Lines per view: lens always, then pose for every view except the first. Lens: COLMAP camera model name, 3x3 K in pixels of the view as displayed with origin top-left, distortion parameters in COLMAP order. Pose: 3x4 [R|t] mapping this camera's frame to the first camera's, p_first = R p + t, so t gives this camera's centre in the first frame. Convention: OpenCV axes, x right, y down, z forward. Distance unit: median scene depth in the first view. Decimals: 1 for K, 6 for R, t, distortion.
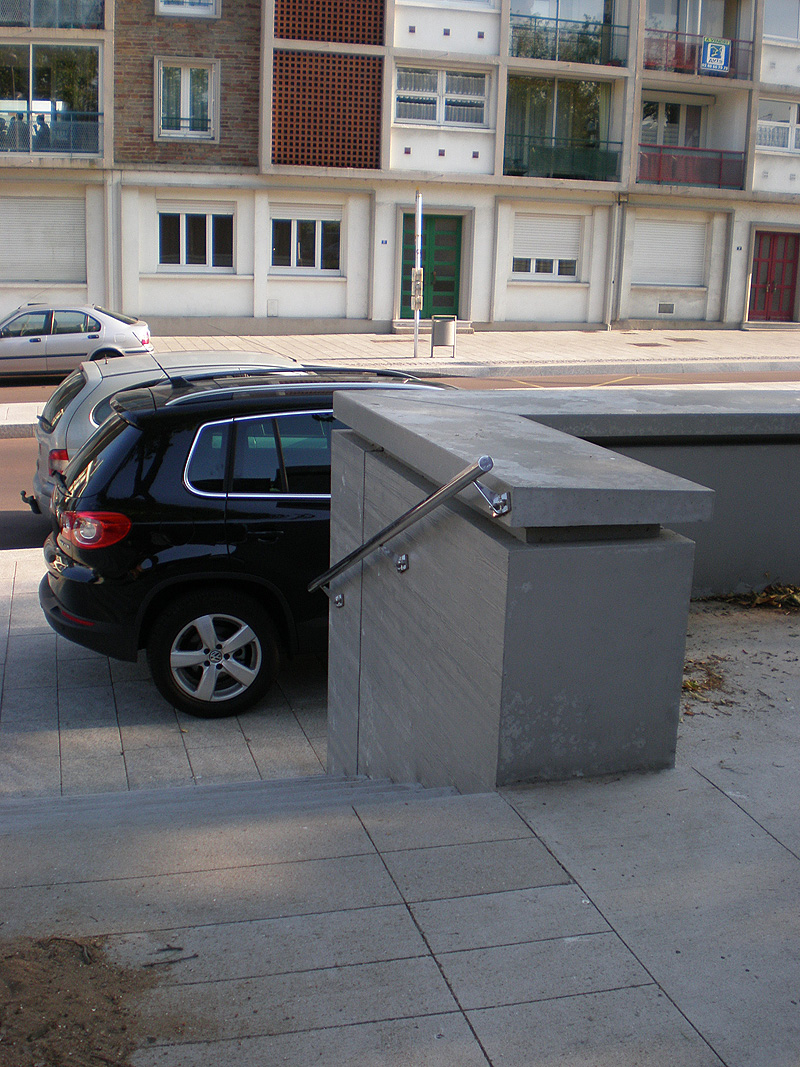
lens RADIAL K [[1201.9, 0, 400.0], [0, 1201.9, 533.5], [0, 0, 1]] dist [-0.060823, -0.165093]
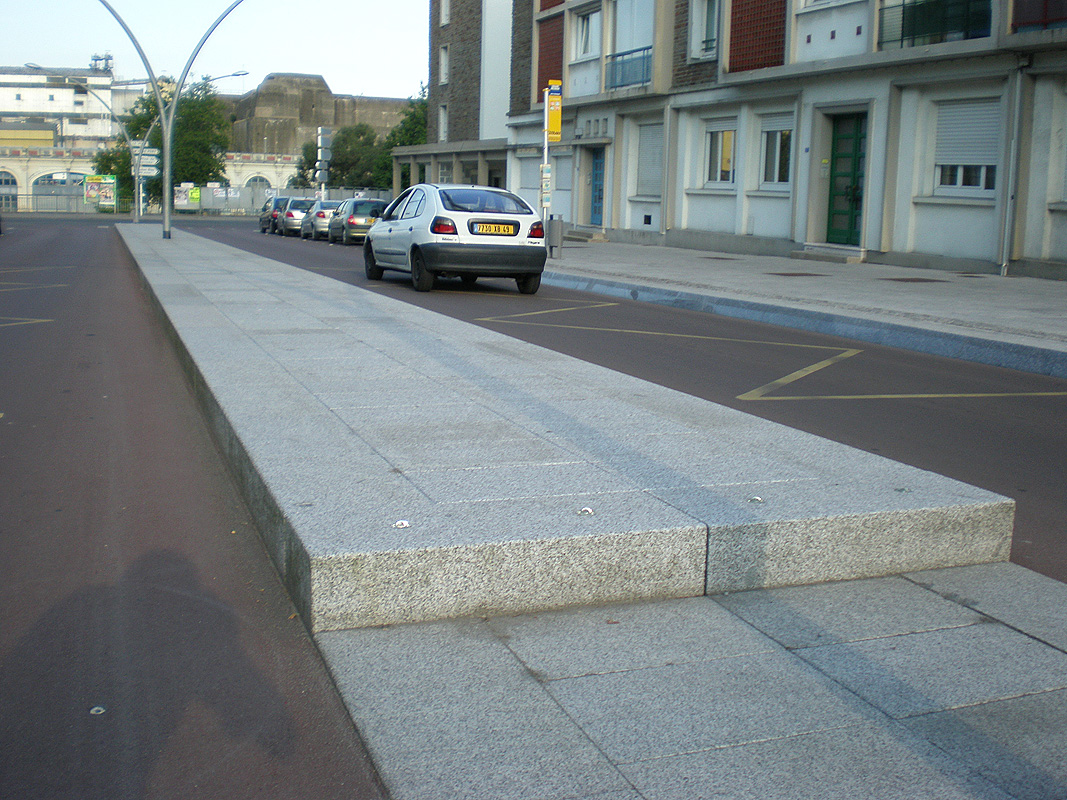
lens RADIAL K [[1201.9, 0, 507.2], [0, 1201.9, 398.3], [0, 0, 1]] dist [-0.060823, -0.165093]
pose [[0.020420, 0.149233, -0.988591, 0.799784], [-0.244027, 0.959636, 0.139821, -0.137134], [0.969553, 0.238388, 0.056013, 0.761732]]
